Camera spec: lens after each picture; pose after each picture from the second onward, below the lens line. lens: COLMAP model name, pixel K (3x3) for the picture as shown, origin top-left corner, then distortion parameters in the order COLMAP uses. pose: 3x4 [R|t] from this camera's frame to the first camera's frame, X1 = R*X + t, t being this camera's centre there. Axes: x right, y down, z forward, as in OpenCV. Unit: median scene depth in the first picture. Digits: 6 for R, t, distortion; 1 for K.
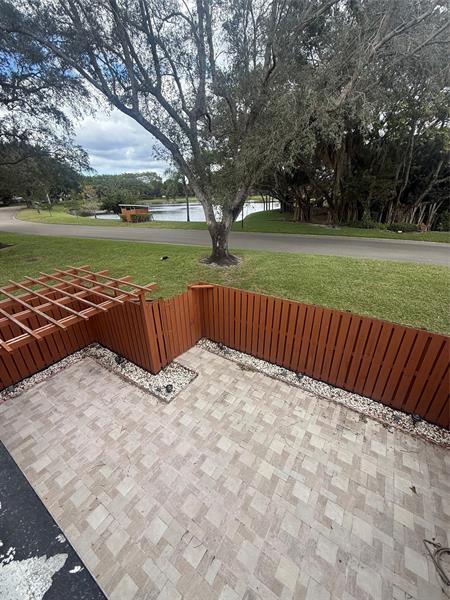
lens RADIAL K [[237.3, 0, 224.6], [0, 237.3, 298.9], [0, 0, 1]] dist [-0.003166, 0.000194]
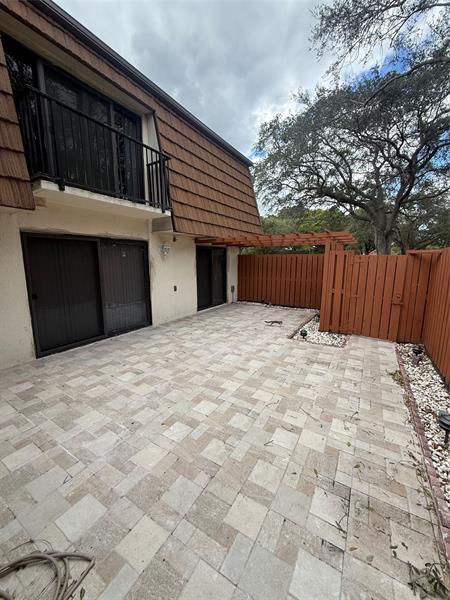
lens RADIAL K [[237.3, 0, 225.4], [0, 237.3, 298.9], [0, 0, 1]] dist [-0.003166, 0.000194]
pose [[0.035798, 0.181518, -0.982736, 0.575106], [-0.408899, 0.899945, 0.151331, 0.200614], [0.911877, 0.396423, 0.106438, 0.472941]]
